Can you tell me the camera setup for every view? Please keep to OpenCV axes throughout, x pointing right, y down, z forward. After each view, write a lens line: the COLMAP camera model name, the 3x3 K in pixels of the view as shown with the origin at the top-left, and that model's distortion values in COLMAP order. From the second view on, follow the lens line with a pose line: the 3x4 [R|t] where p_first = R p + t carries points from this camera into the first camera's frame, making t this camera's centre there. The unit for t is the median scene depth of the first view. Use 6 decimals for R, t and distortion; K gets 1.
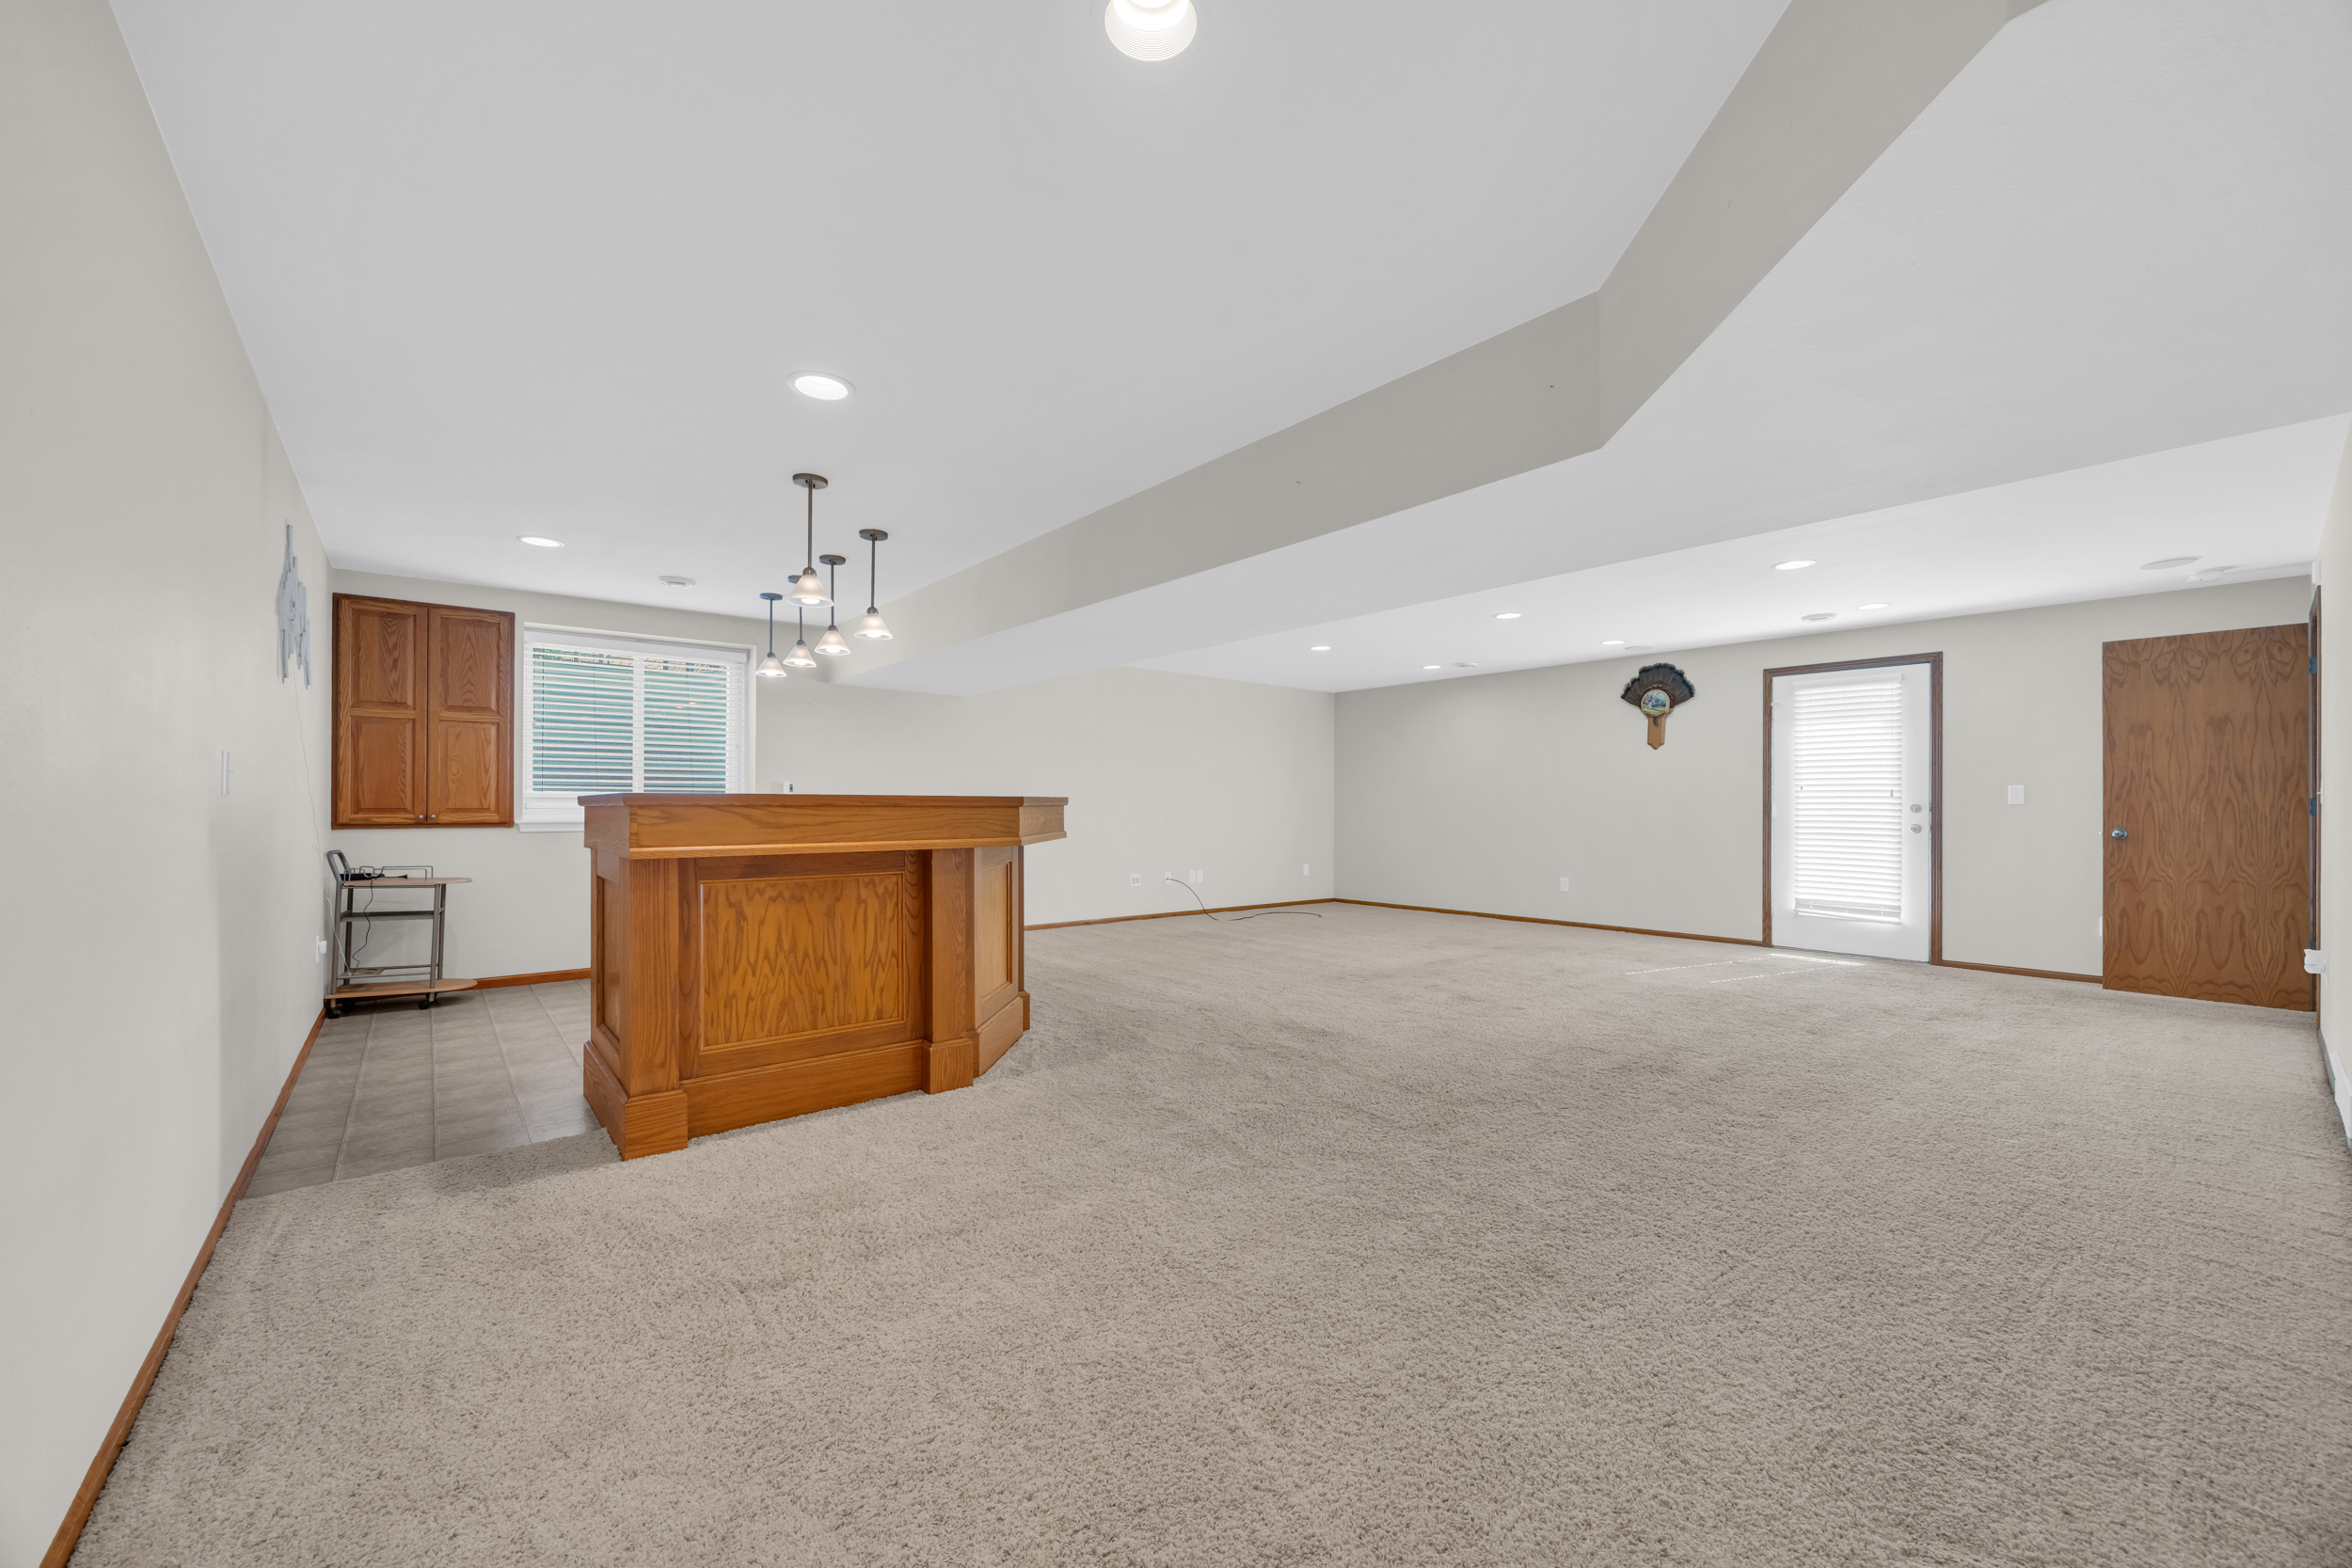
lens RADIAL K [[903.6, 0, 1182.2], [0, 903.6, 799.3], [0, 0, 1]] dist [0.001276, 0.000047]
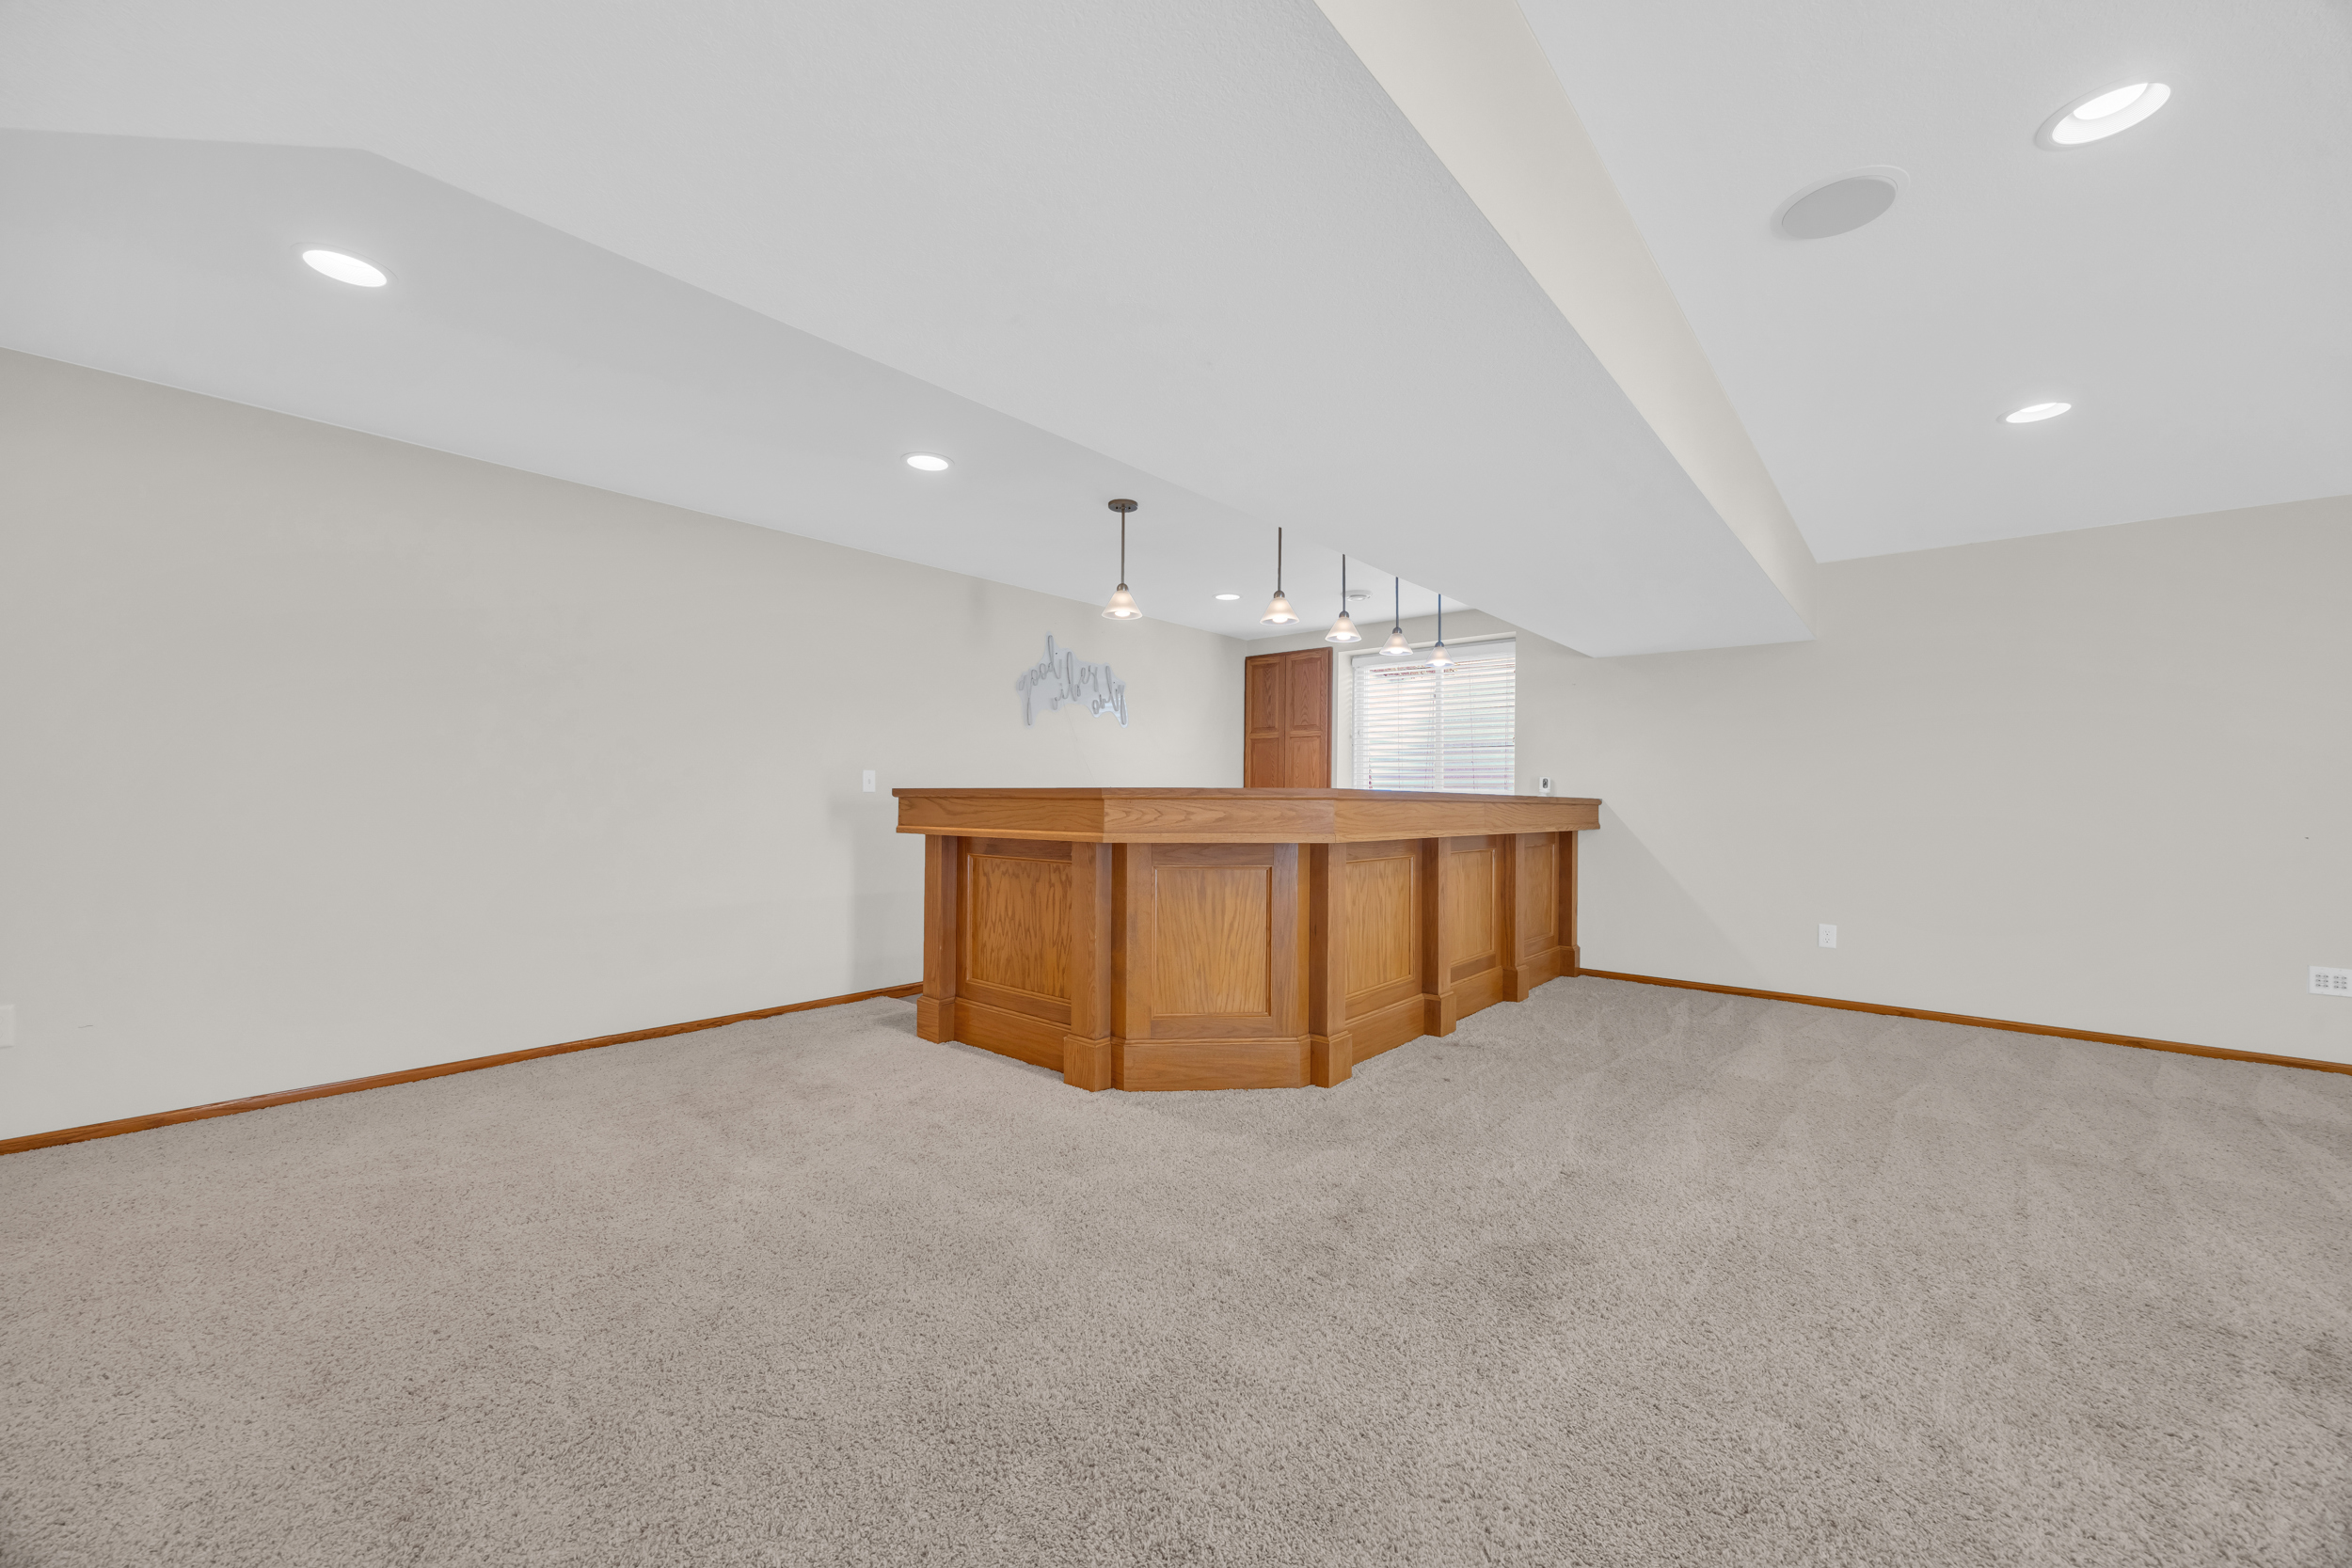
lens RADIAL K [[903.6, 0, 1166.9], [0, 903.6, 789.1], [0, 0, 1]] dist [0.001276, 0.000047]
pose [[0.152125, -0.012899, -0.988277, 0.778365], [0.000451, 0.999916, -0.012981, 0.010629], [0.988361, 0.001529, 0.152118, 1.000125]]
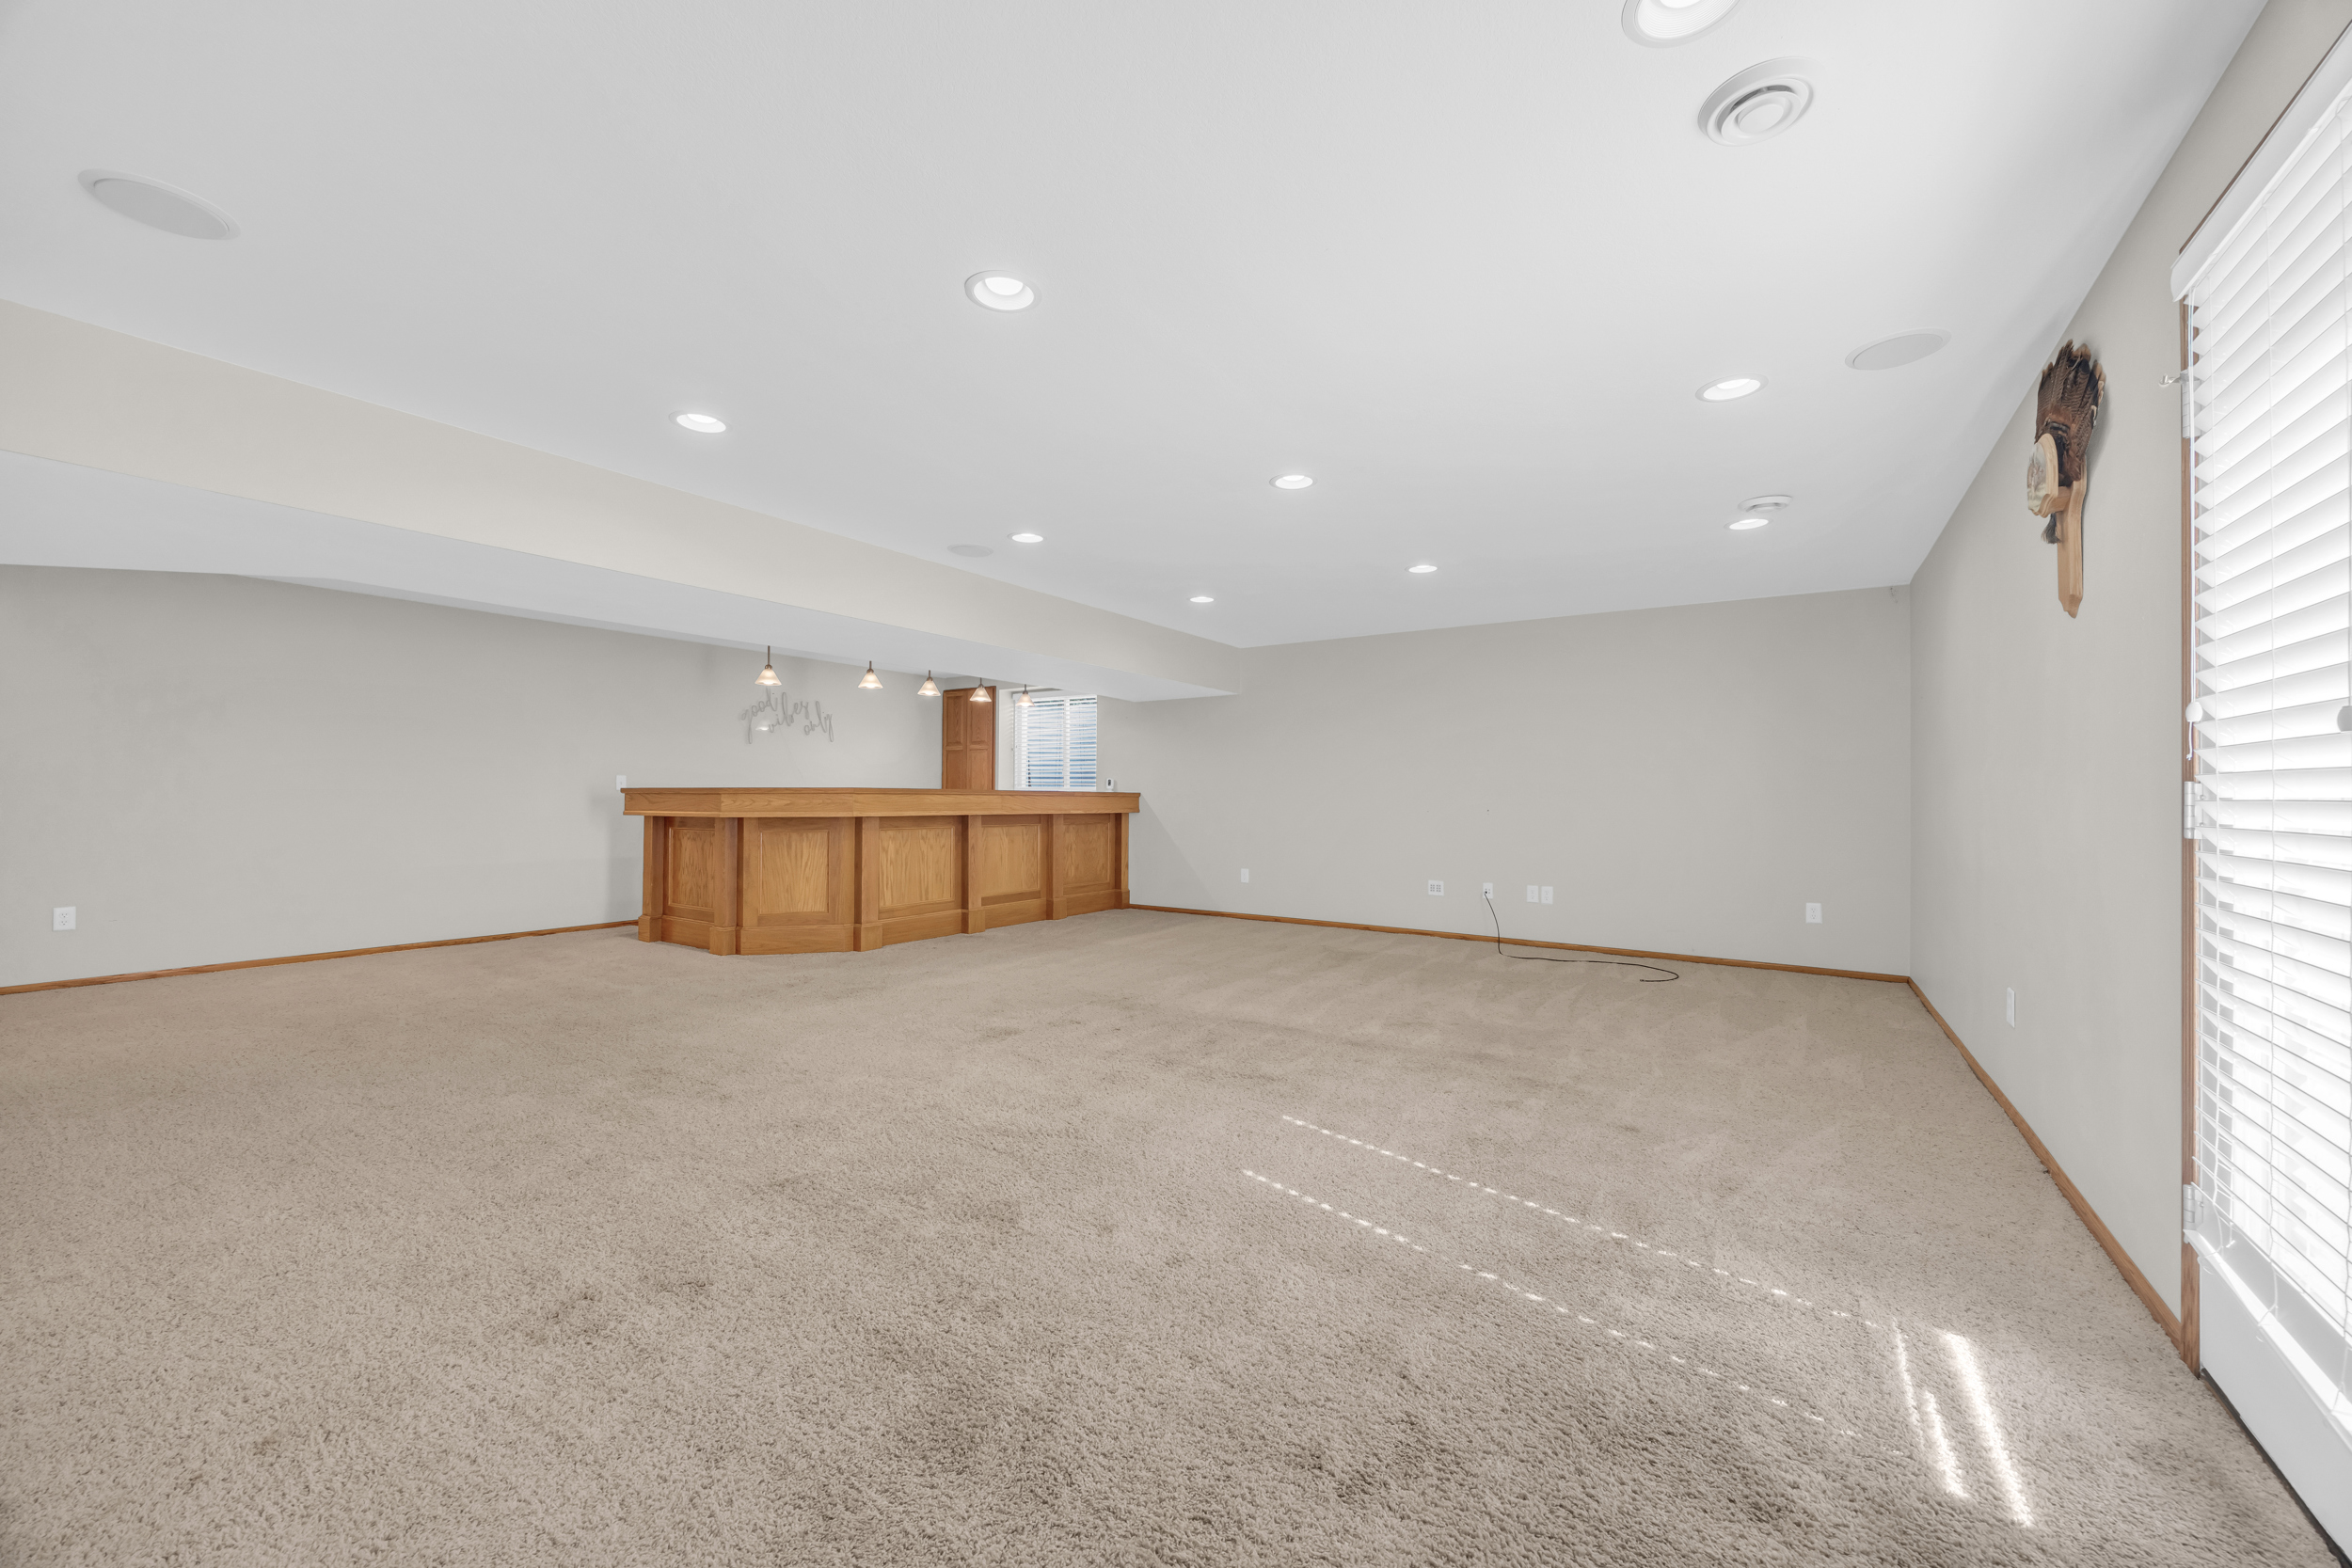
lens RADIAL K [[903.6, 0, 1188.9], [0, 903.6, 782.0], [0, 0, 1]] dist [0.001276, 0.000047]
pose [[0.280164, -0.015958, -0.959820, 1.796095], [0.003454, 0.999872, -0.015616, 0.016768], [0.959946, 0.001060, 0.280183, 1.471511]]
